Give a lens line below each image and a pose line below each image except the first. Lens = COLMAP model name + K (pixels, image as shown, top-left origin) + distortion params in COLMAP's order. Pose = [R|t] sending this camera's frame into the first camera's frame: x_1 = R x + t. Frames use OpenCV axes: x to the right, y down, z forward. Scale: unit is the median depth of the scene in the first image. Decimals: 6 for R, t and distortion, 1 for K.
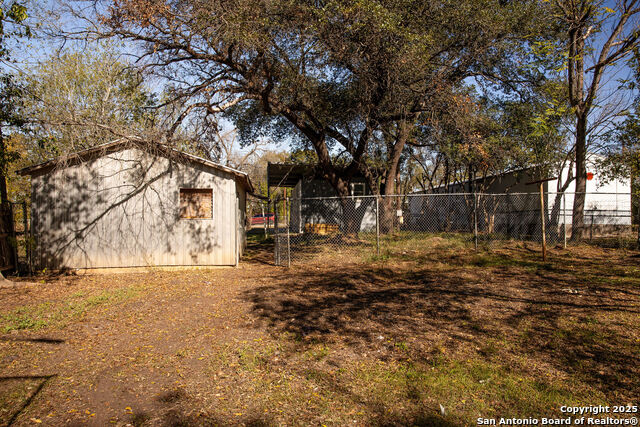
lens RADIAL K [[440.4, 0, 325.0], [0, 440.4, 209.7], [0, 0, 1]] dist [-0.125897, 0.115027]
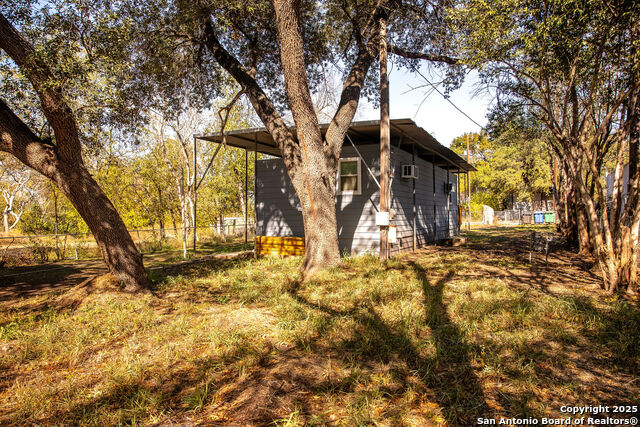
lens RADIAL K [[440.4, 0, 325.0], [0, 440.4, 209.7], [0, 0, 1]] dist [-0.125897, 0.115027]
pose [[0.833476, -0.012725, -0.552410, 0.744100], [0.020563, 0.999757, 0.007995, -0.010855], [0.552173, -0.018023, 0.833534, 1.236532]]
